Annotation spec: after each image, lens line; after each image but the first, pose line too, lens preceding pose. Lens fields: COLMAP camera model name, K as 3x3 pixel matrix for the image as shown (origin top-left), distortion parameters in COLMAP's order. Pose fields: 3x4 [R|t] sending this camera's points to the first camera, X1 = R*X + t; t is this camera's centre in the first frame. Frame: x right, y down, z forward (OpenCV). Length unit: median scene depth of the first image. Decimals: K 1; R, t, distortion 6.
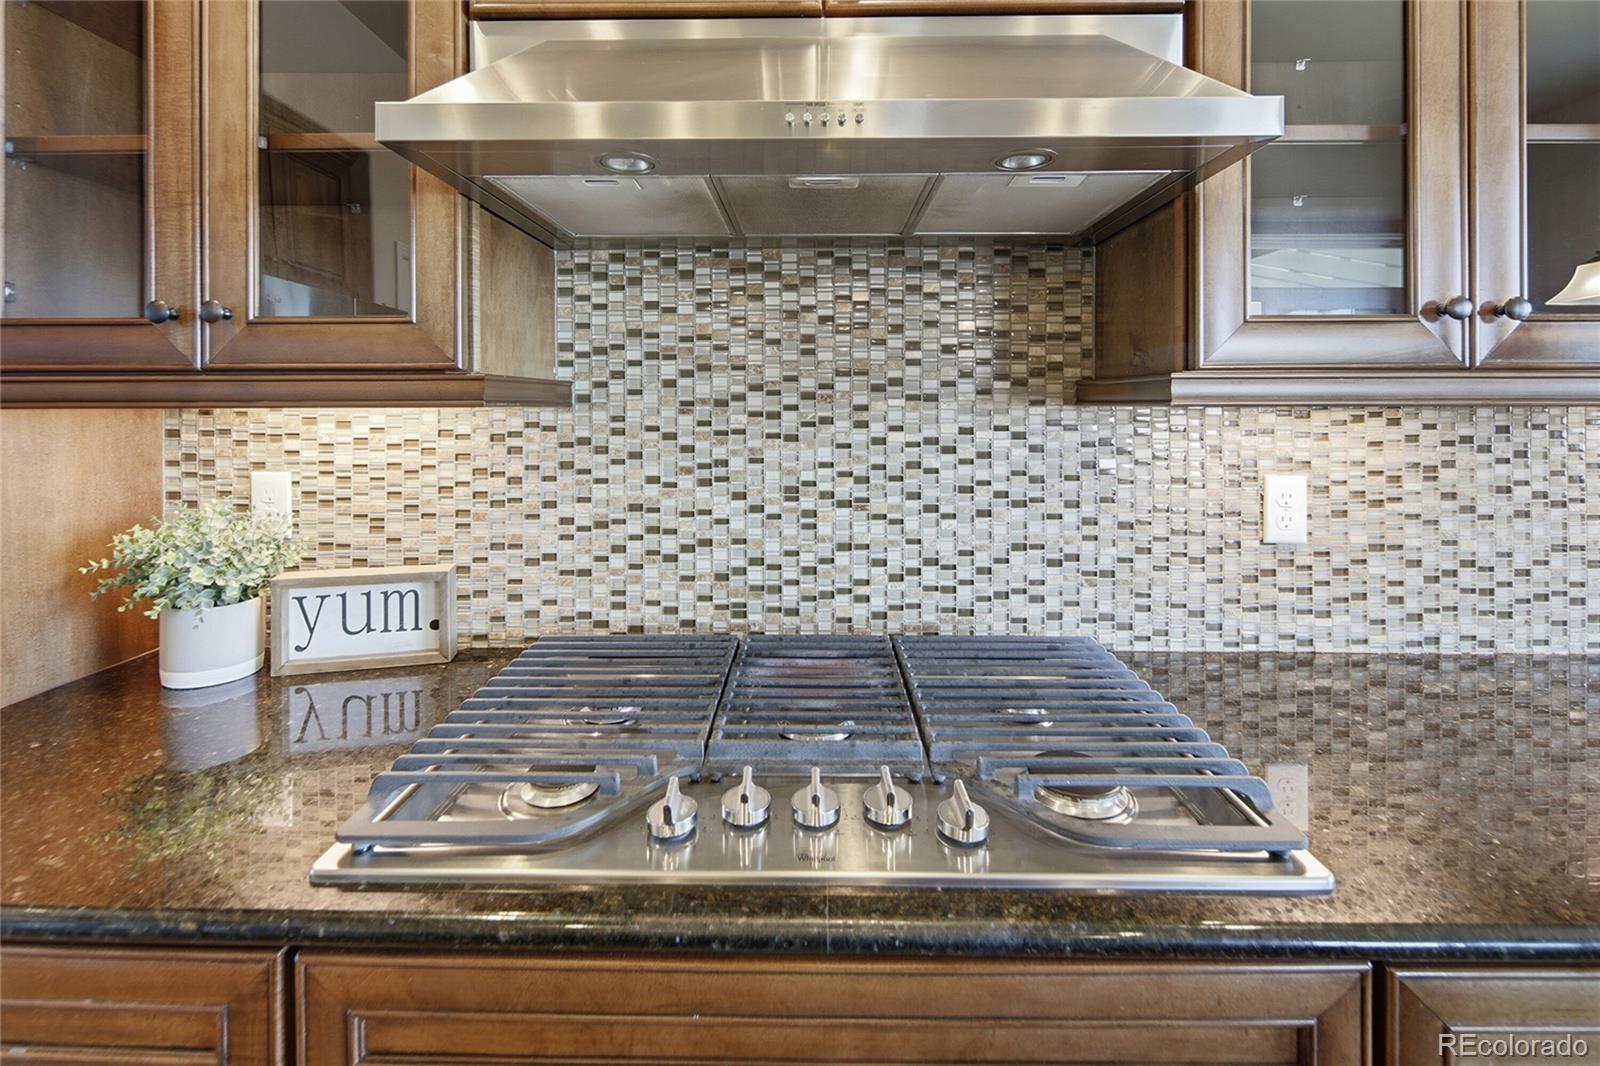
lens RADIAL K [[648.0, 0, 807.1], [0, 648.0, 405.5], [0, 0, 1]] dist [0.000616, -0.000090]
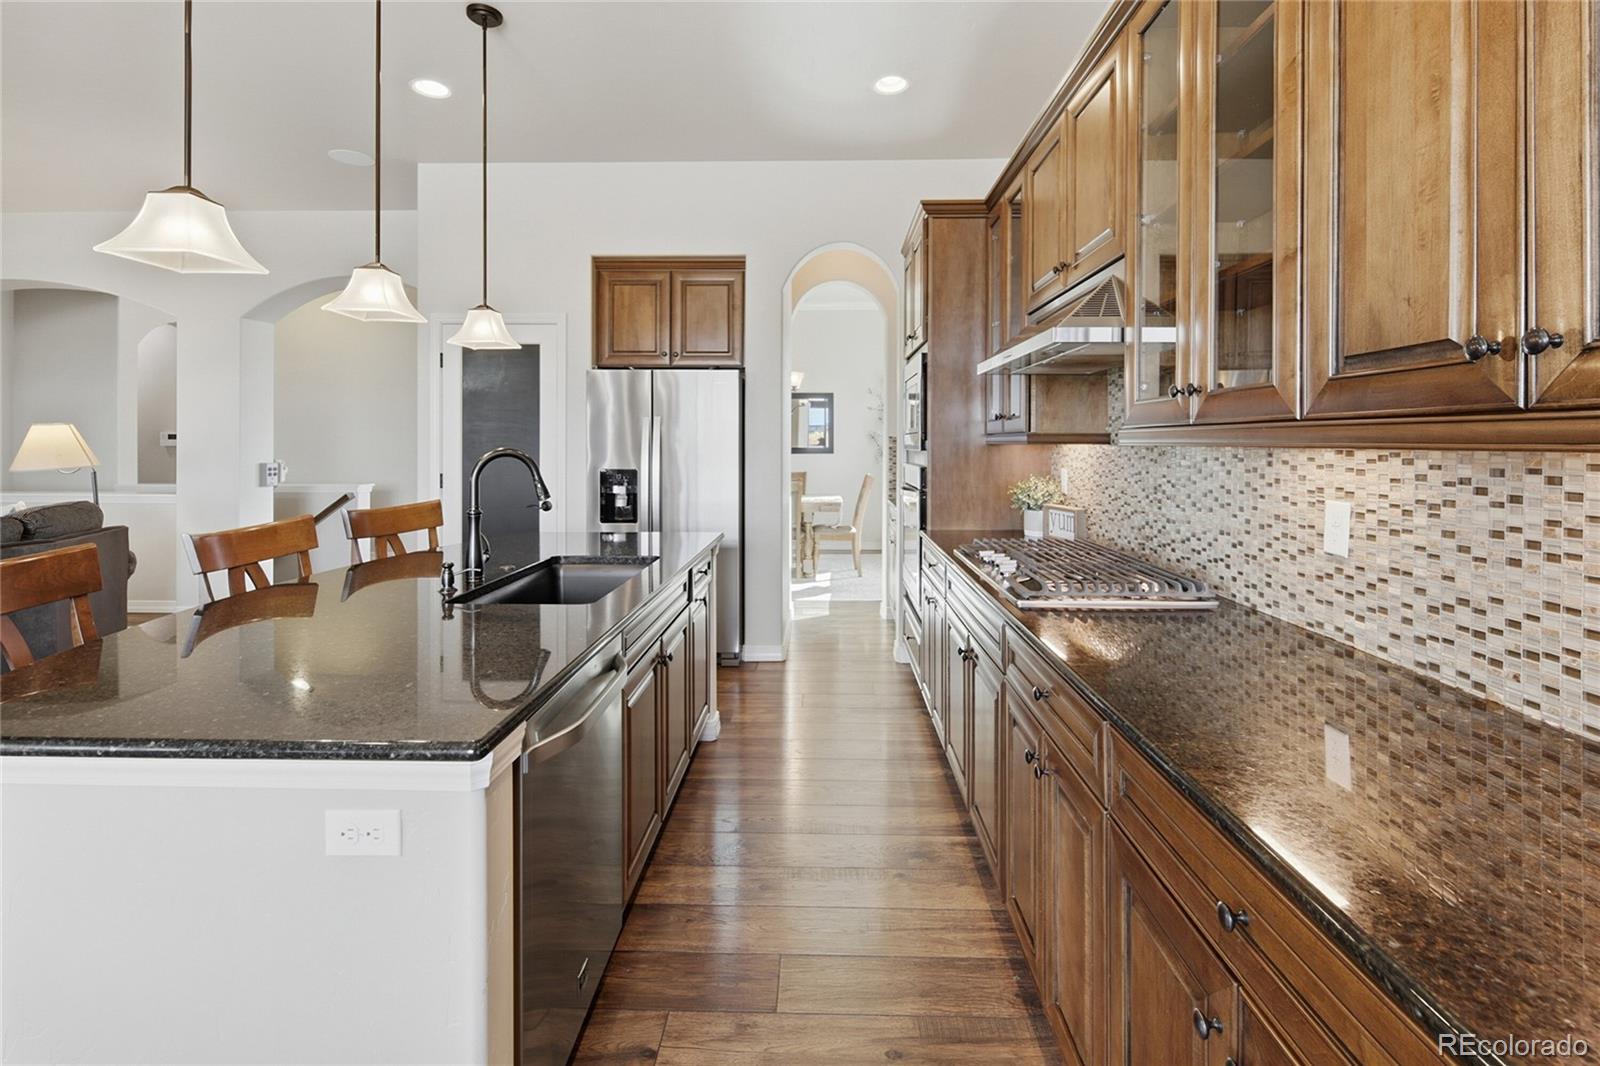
lens RADIAL K [[646.3, 0, 800.0], [0, 646.3, 533.0], [0, 0, 1]] dist [0.000880, 0.000187]
pose [[-0.020485, 0.140000, -0.989940, 2.005049], [-0.004719, 0.990123, 0.140123, -0.004715], [0.999779, 0.007542, -0.019622, -0.037914]]
